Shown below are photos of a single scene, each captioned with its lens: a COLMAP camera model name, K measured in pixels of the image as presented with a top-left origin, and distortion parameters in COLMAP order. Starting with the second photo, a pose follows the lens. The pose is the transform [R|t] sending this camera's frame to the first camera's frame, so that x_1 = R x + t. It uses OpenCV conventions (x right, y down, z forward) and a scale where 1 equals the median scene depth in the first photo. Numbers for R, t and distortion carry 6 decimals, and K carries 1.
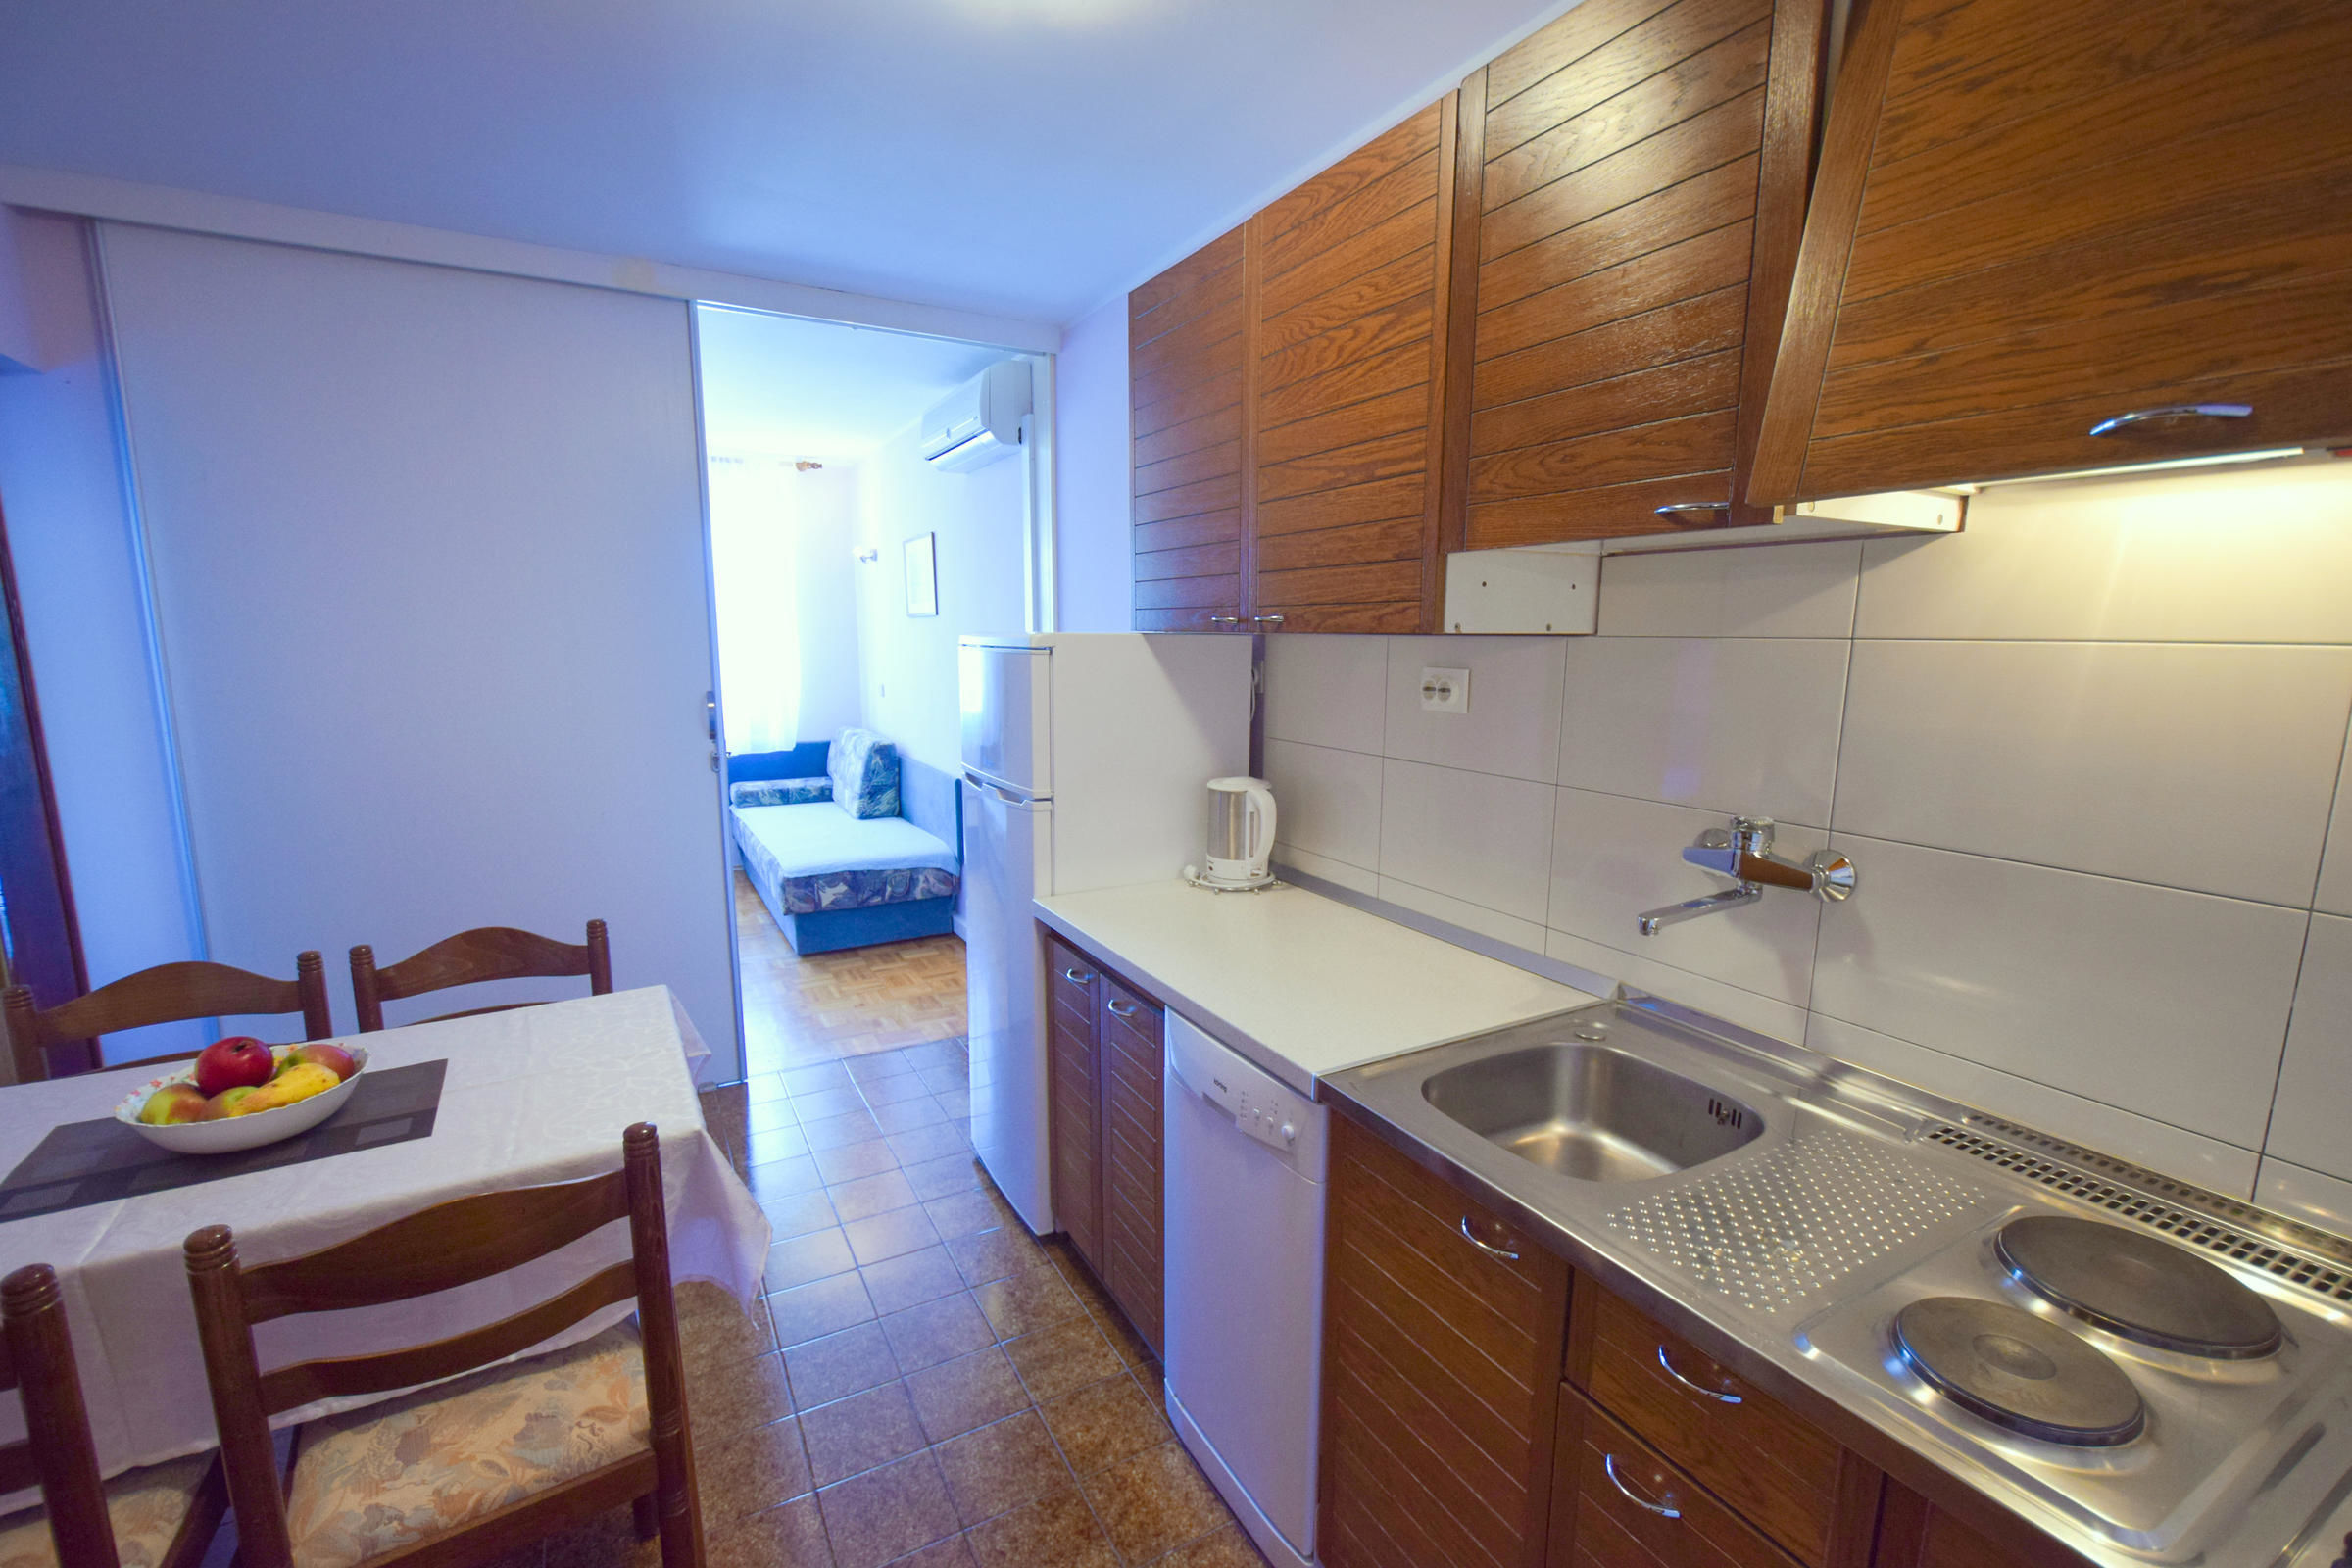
lens RADIAL K [[1038.1, 0, 1181.3], [0, 1038.1, 816.4], [0, 0, 1]] dist [-0.013447, -0.000156]
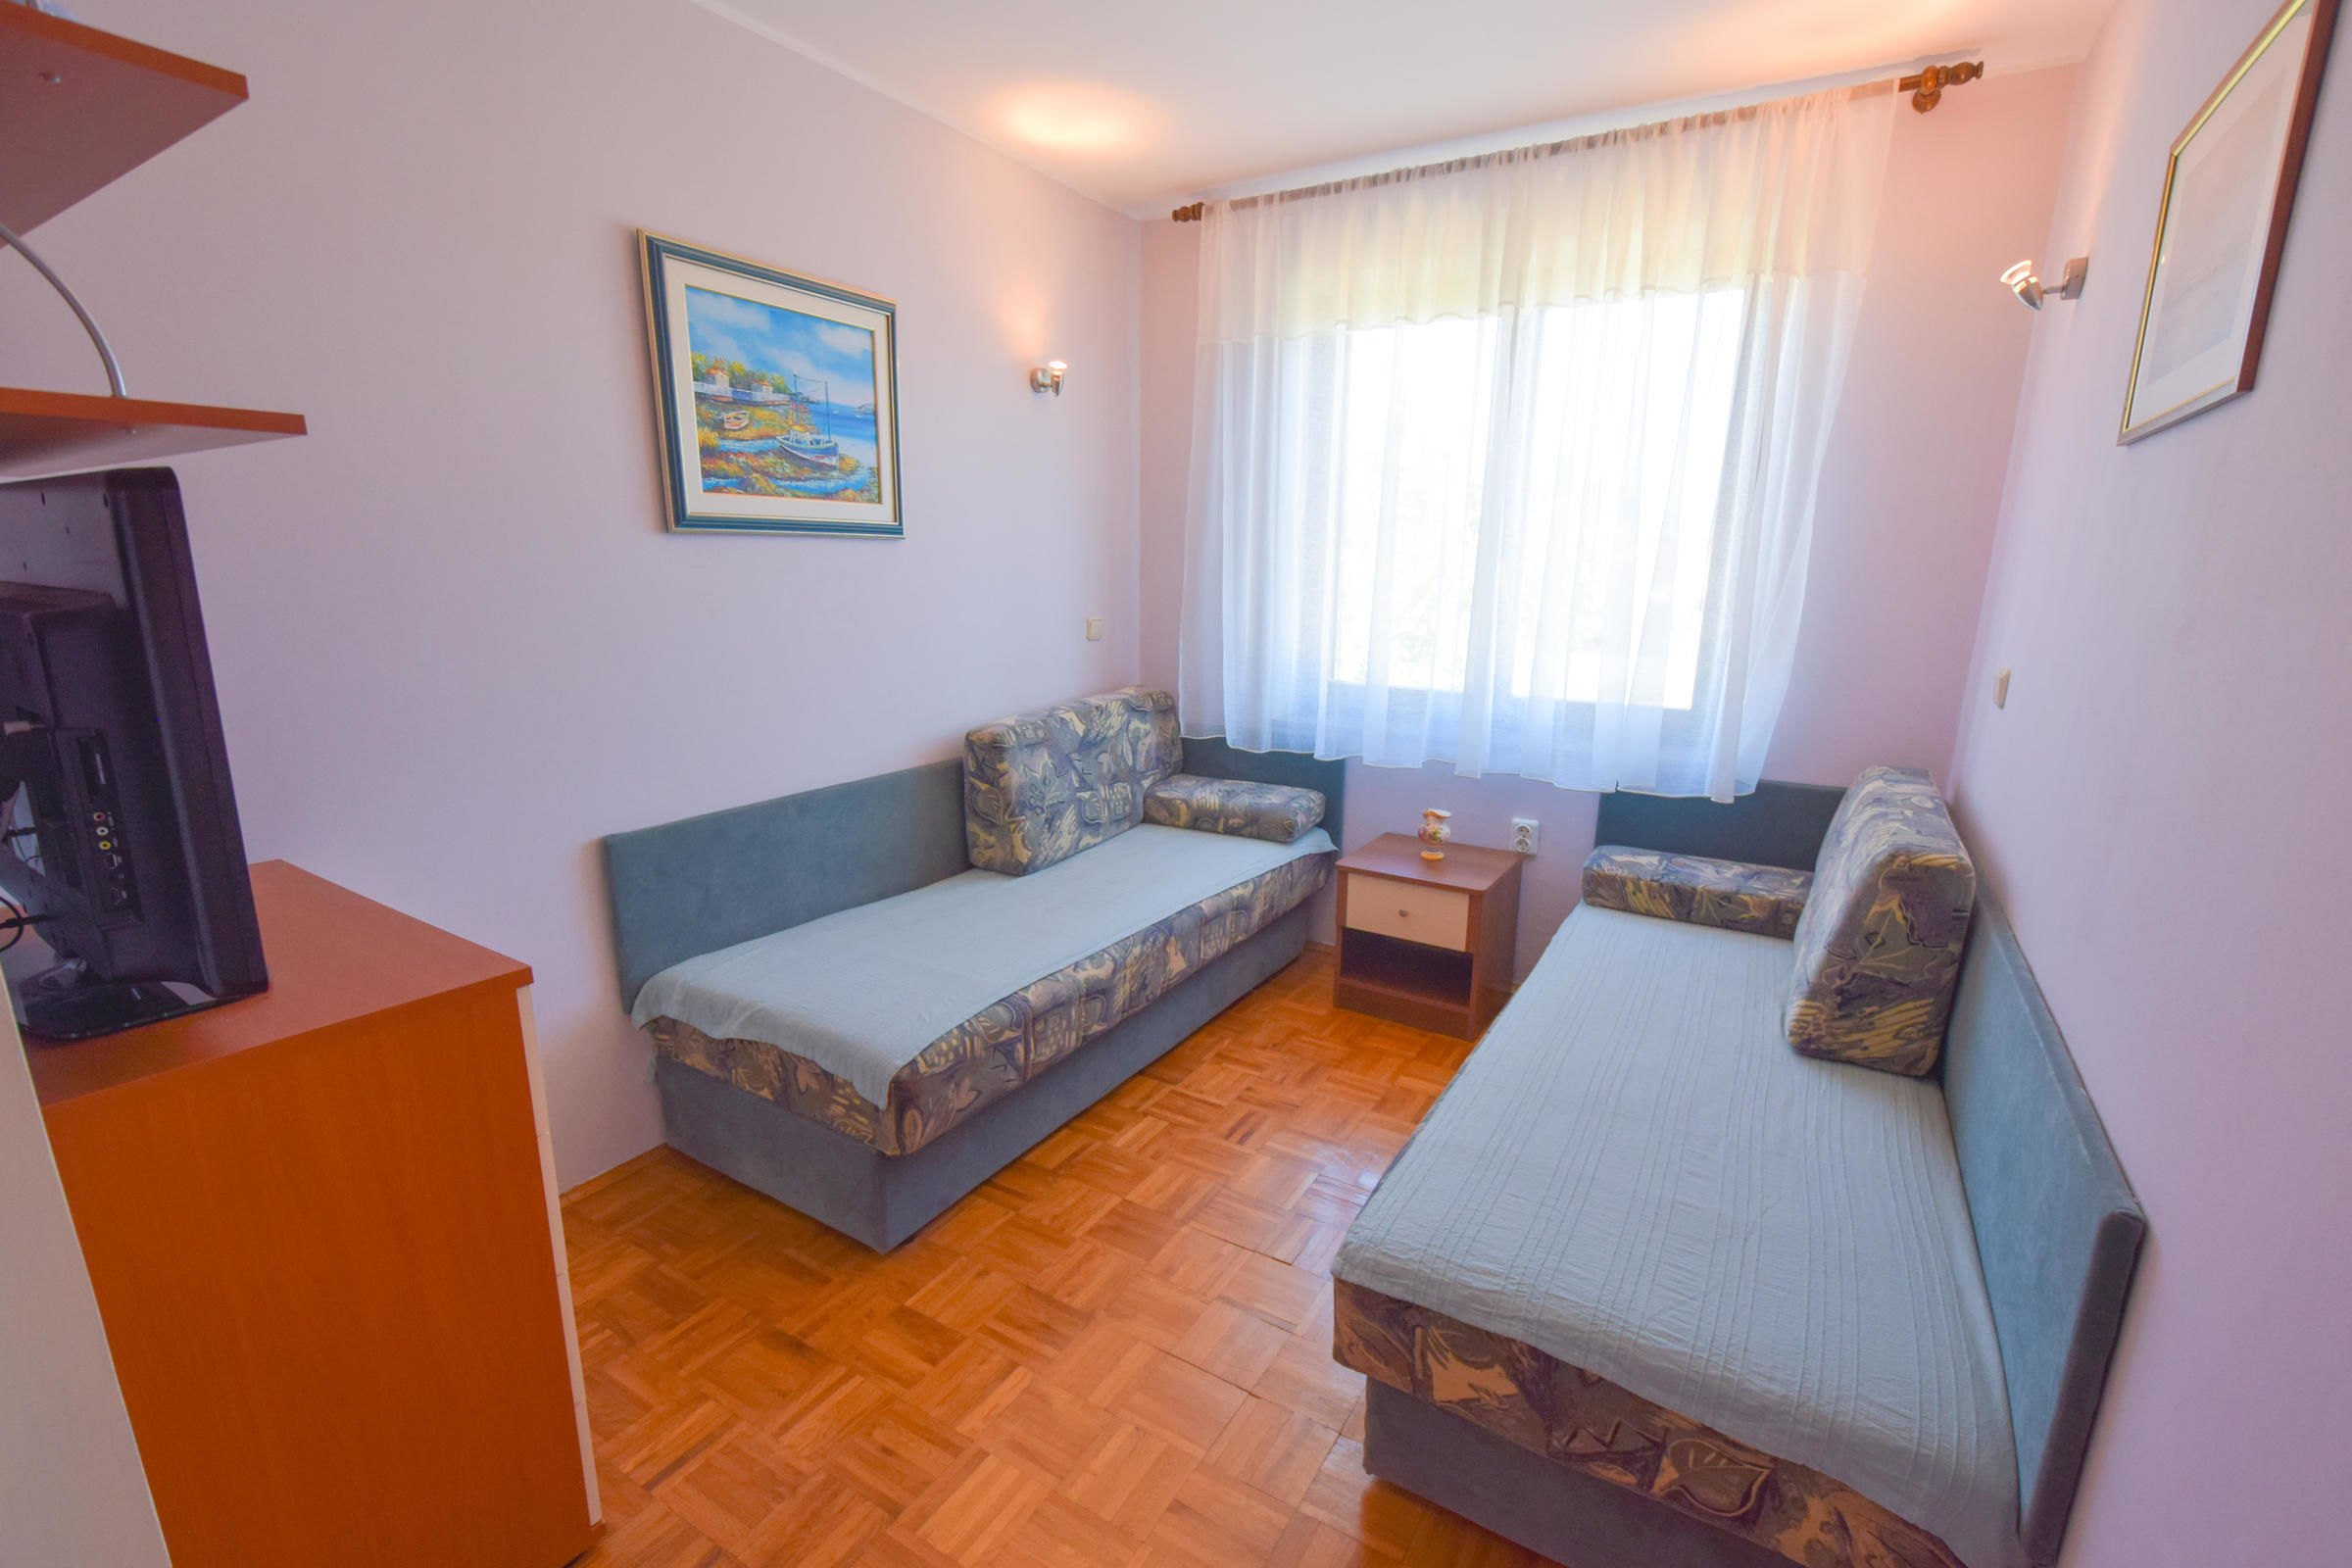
lens RADIAL K [[1038.1, 0, 1181.3], [0, 1038.1, 816.4], [0, 0, 1]] dist [-0.013447, -0.000156]
pose [[0.494338, 0.210637, -0.843363, -0.458008], [-0.157803, 0.975823, 0.151224, -0.325315], [0.854826, 0.058329, 0.515626, 2.171215]]
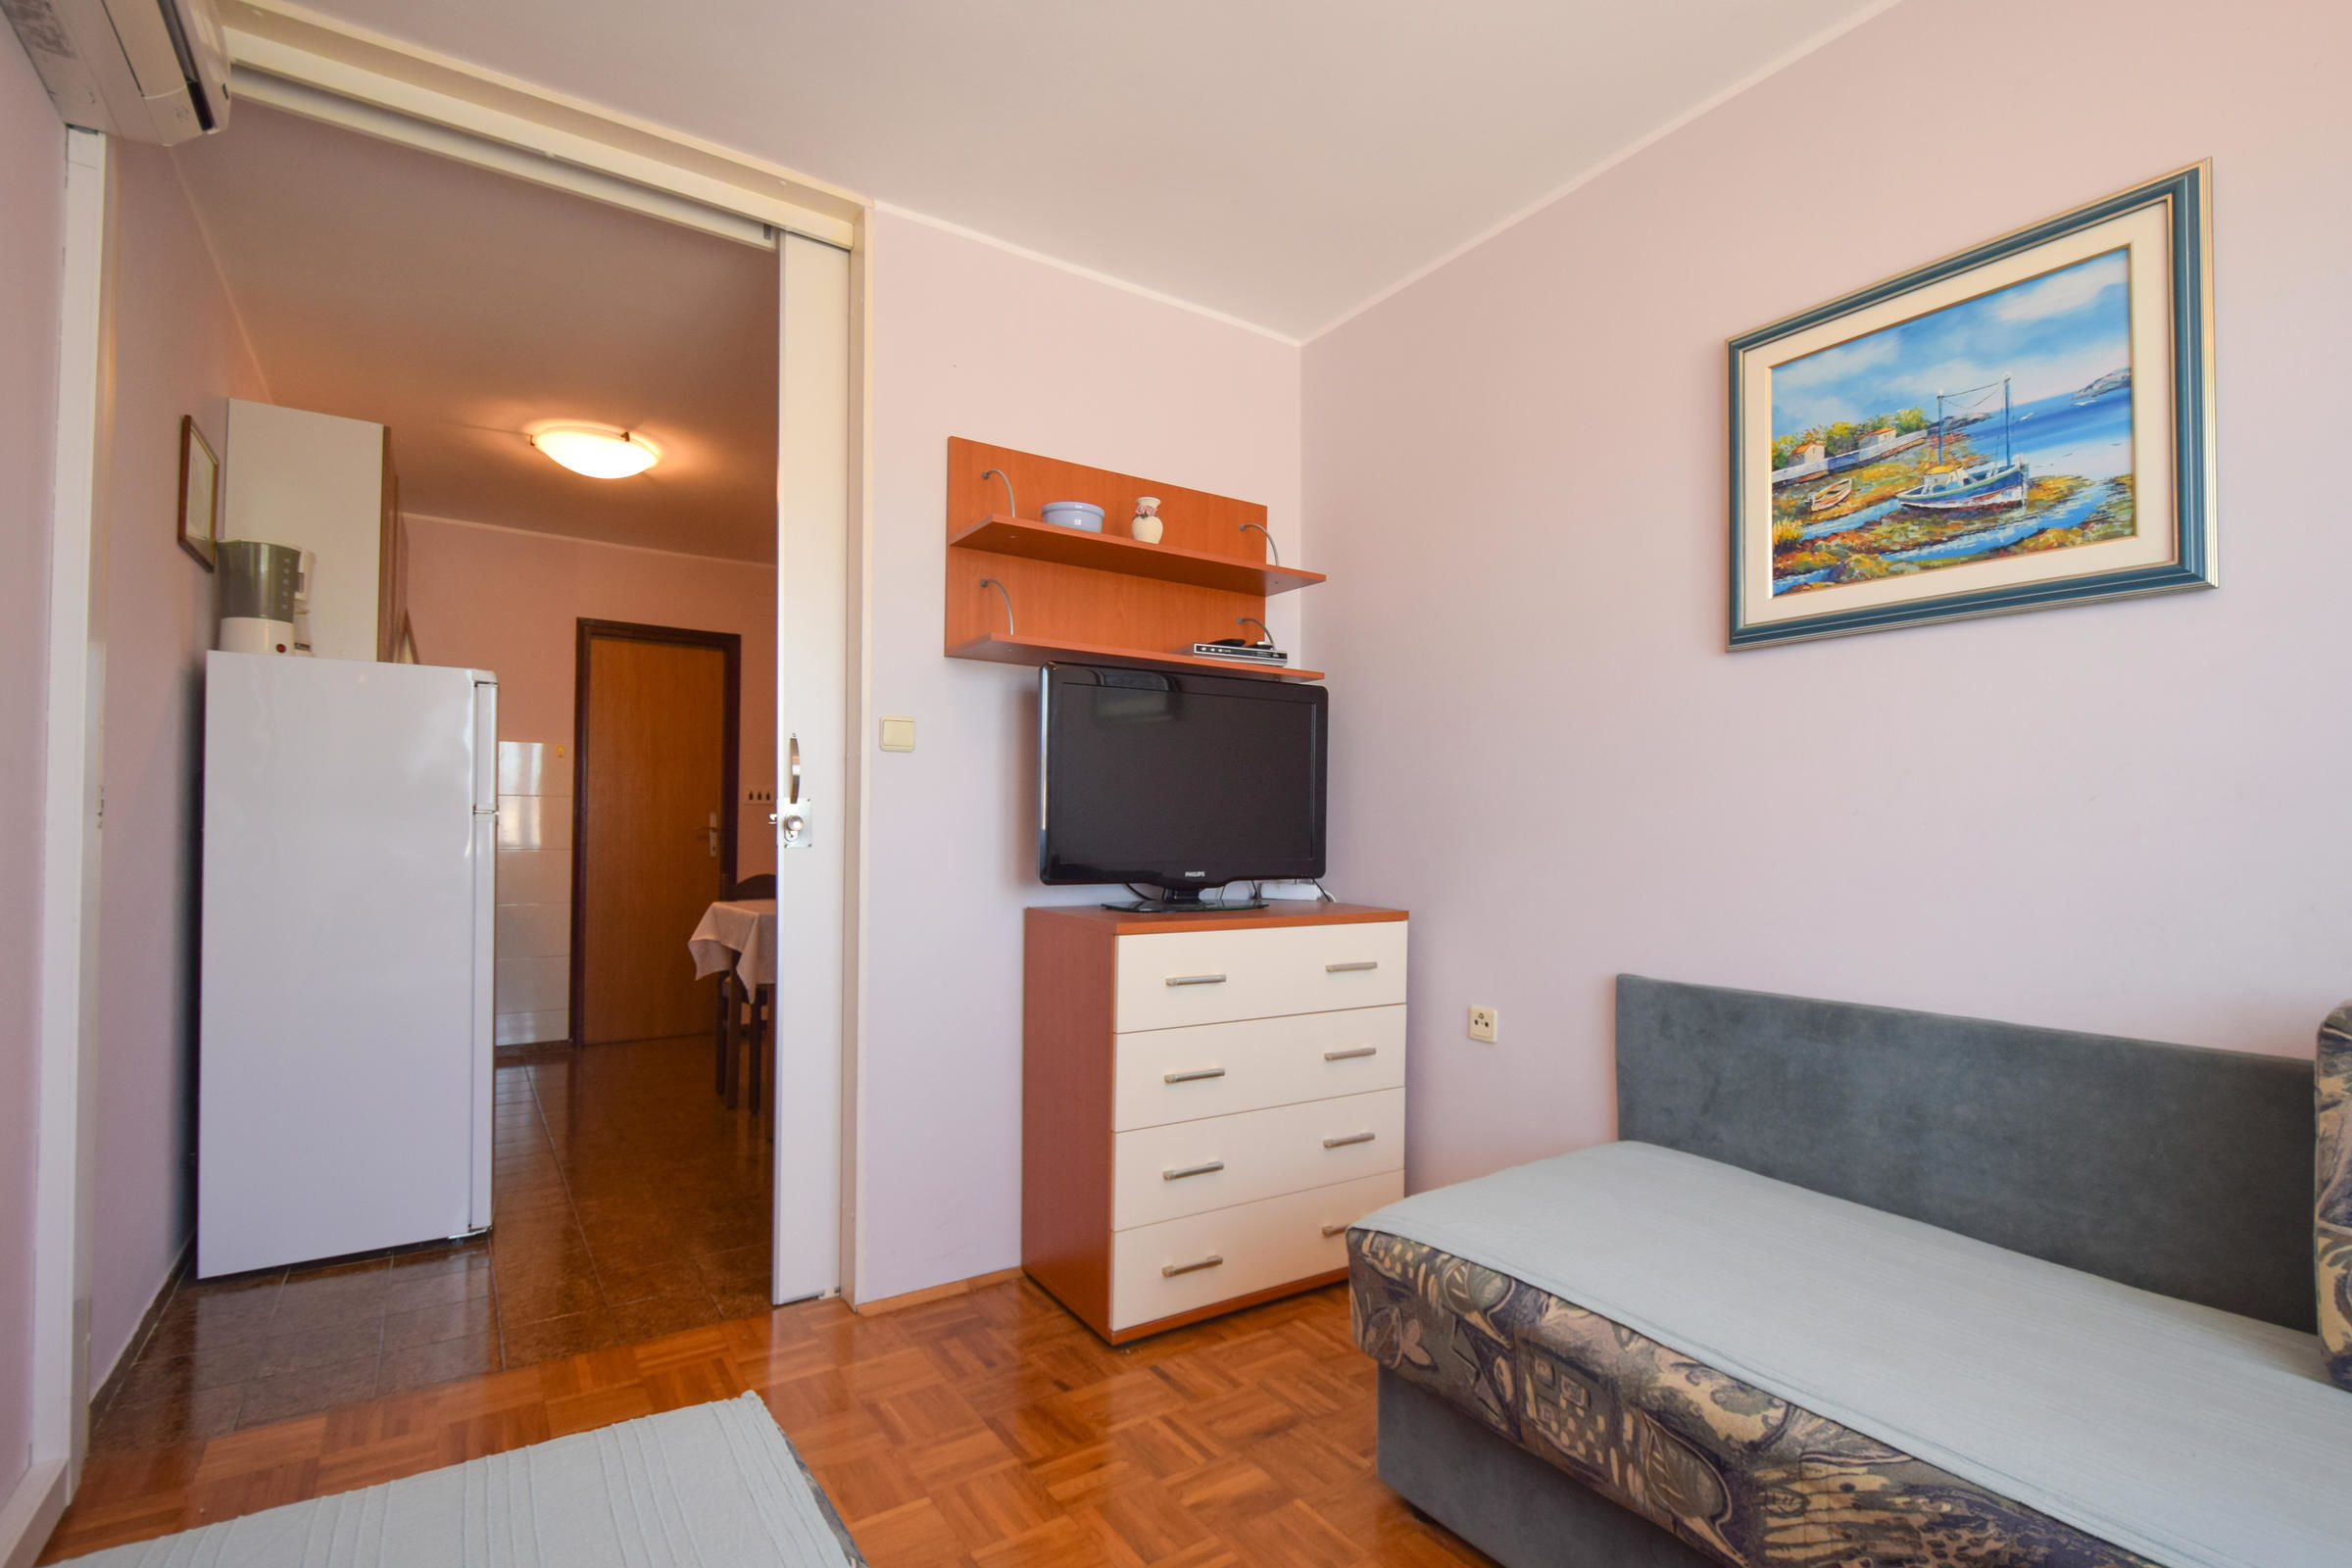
lens RADIAL K [[1082.3, 0, 1180.2], [0, 1082.3, 816.9], [0, 0, 1]] dist [-0.012418, -0.000358]
pose [[-0.996486, -0.017746, -0.081861, -1.299730], [-0.030332, 0.987422, 0.155168, -0.364347], [0.078077, 0.157106, -0.984491, 3.483444]]
